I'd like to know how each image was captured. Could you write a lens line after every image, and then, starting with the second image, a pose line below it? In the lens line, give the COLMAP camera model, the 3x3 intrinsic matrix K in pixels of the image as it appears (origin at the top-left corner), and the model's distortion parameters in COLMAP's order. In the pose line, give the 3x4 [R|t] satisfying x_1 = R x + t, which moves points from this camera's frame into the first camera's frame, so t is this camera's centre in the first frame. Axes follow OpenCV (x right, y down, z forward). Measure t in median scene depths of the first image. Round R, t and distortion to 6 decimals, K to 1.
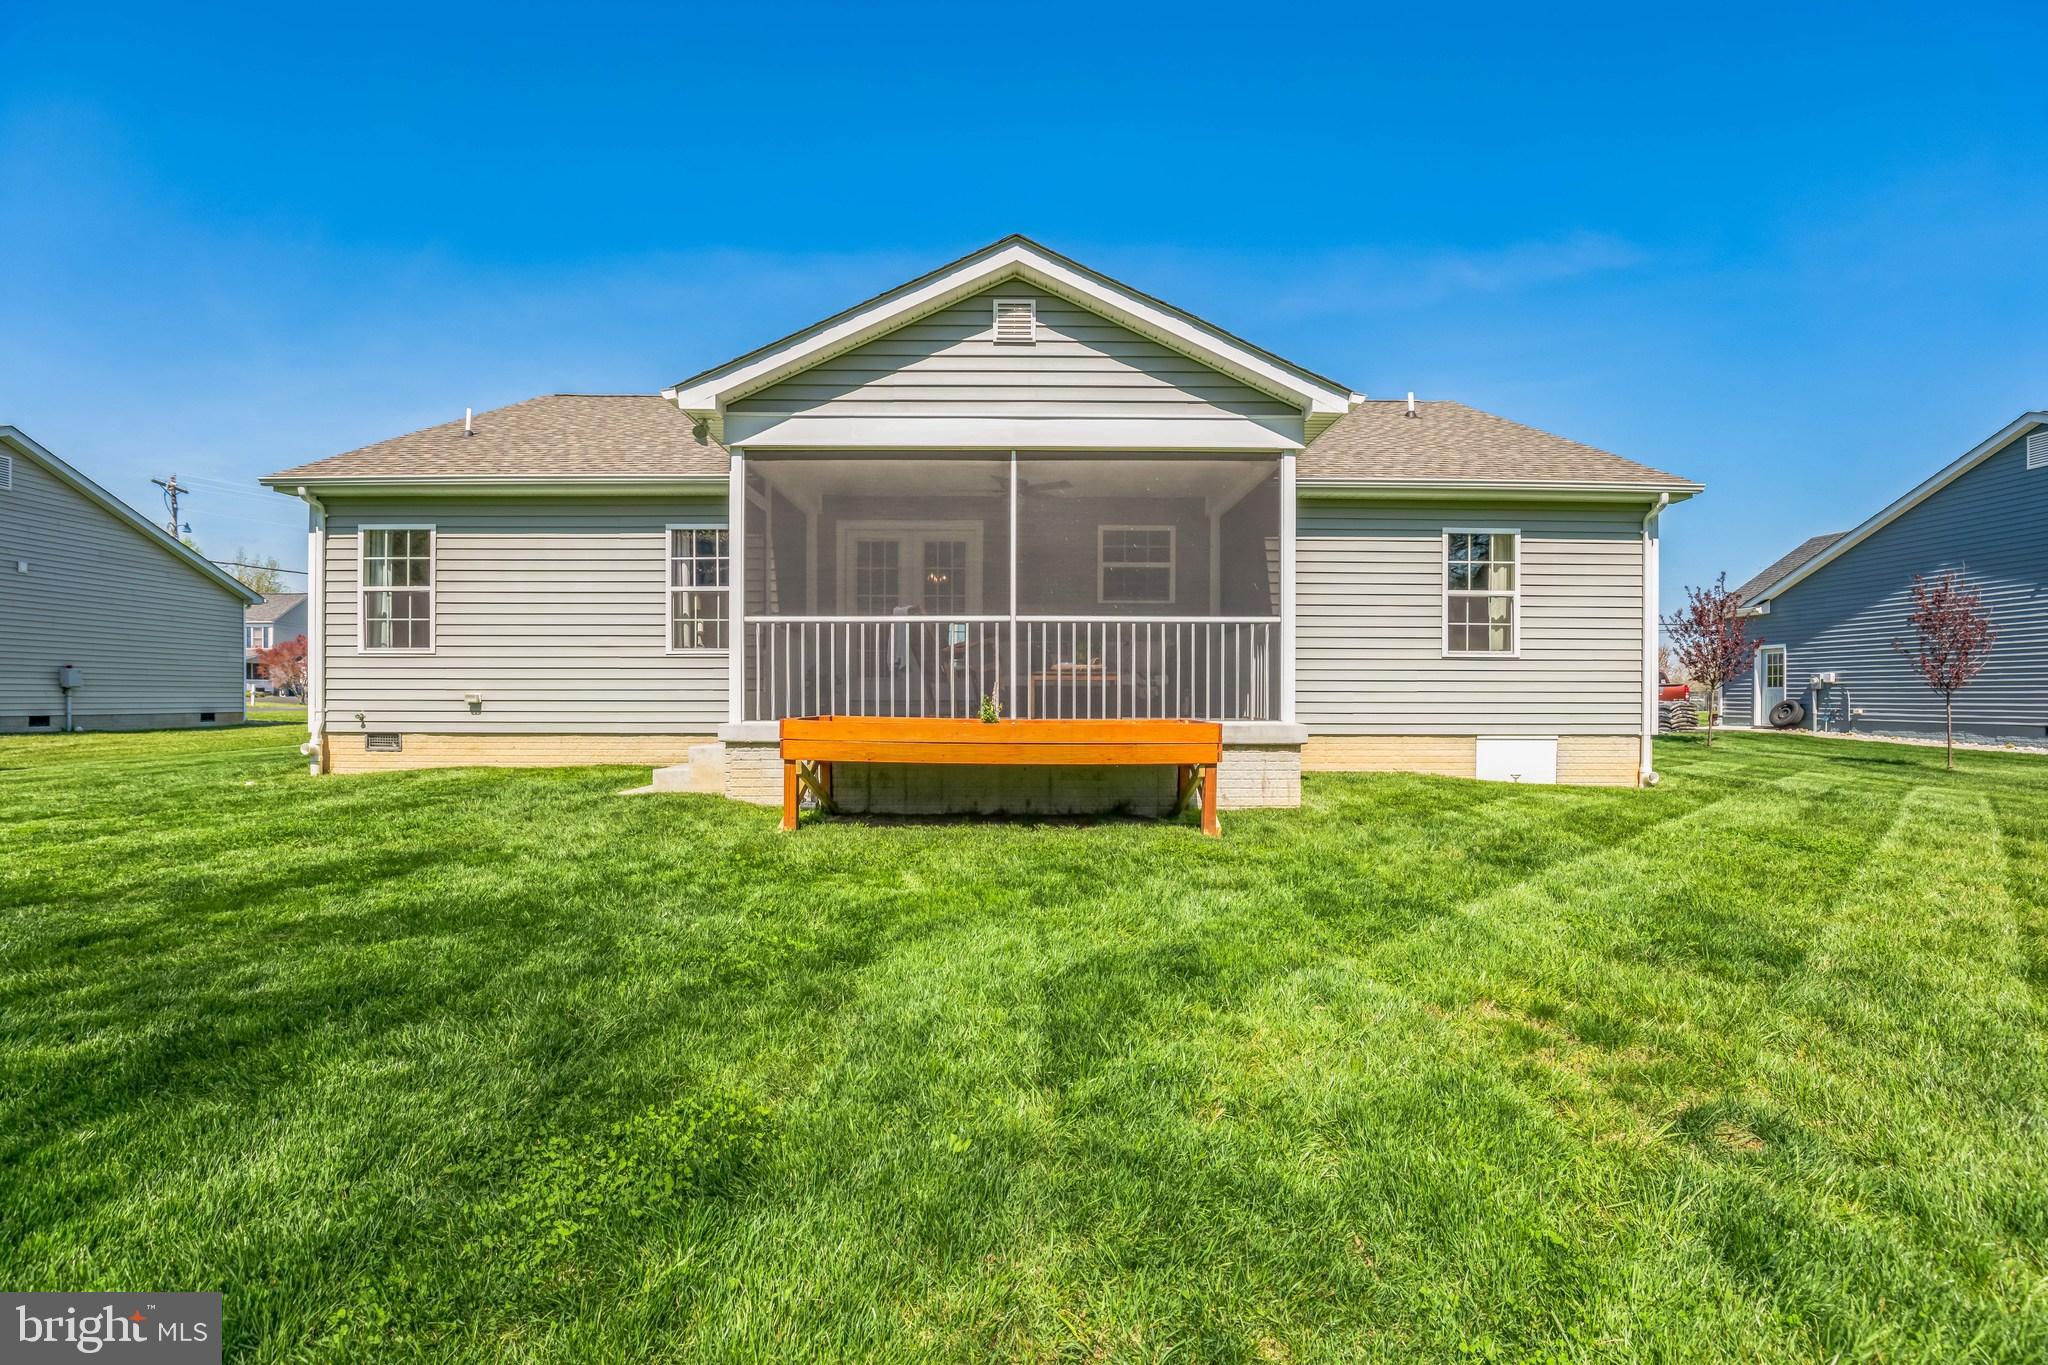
lens RADIAL K [[971.7, 0, 1024.8], [0, 971.7, 686.7], [0, 0, 1]] dist [-0.034916, 0.004326]
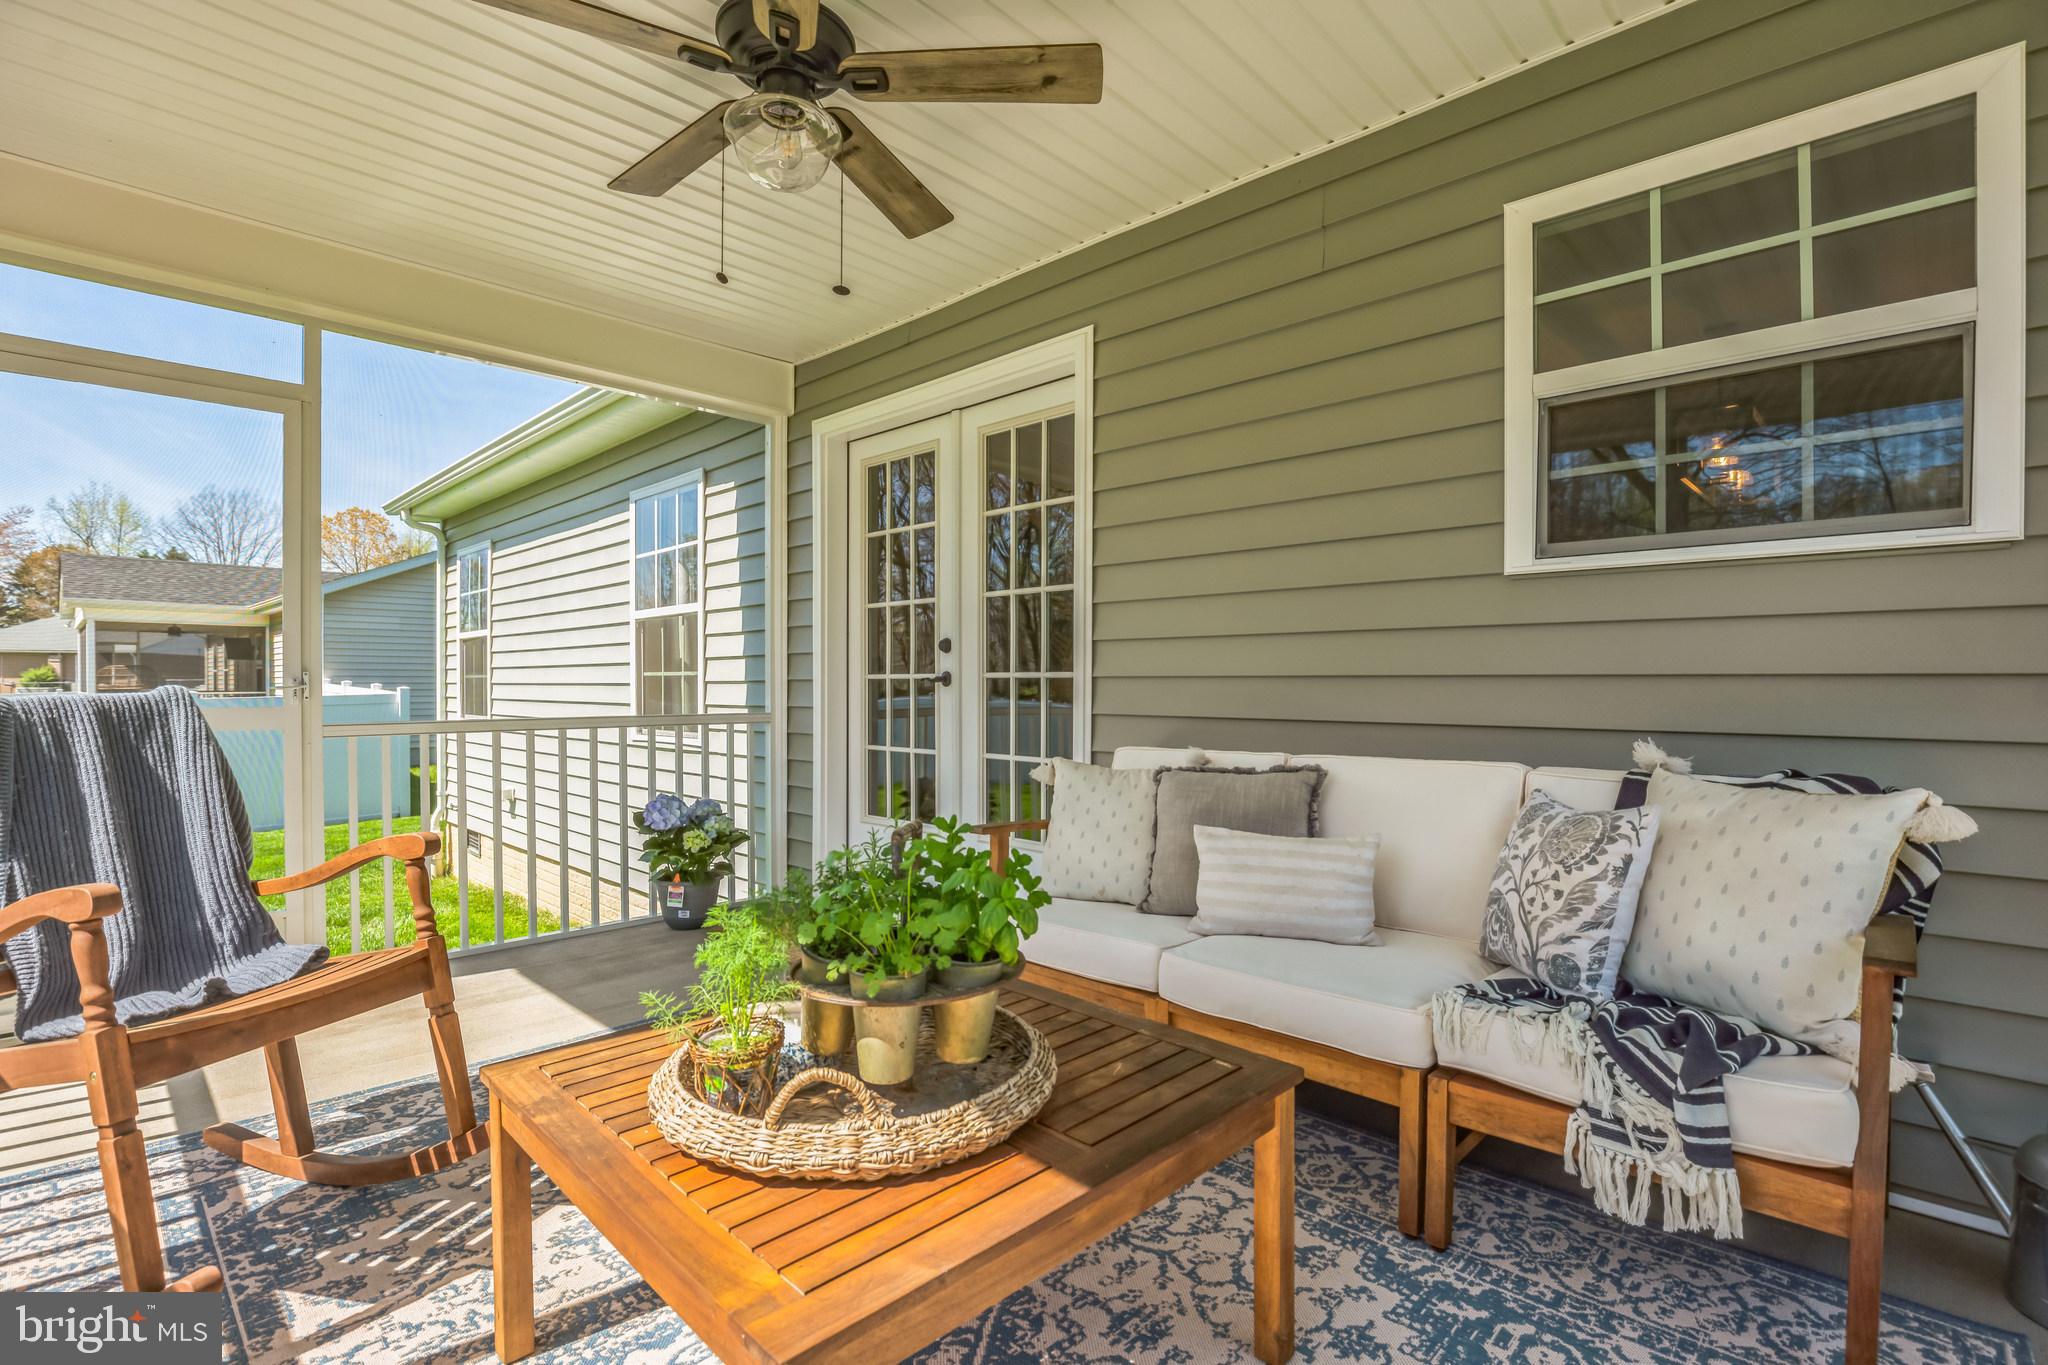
lens RADIAL K [[971.7, 0, 1024.2], [0, 971.7, 689.5], [0, 0, 1]] dist [-0.034916, 0.004326]
pose [[0.705187, 0.001855, -0.709019, 0.147515], [0.002352, 0.999985, 0.004955, -0.064168], [0.709018, -0.005162, 0.705172, 0.781437]]
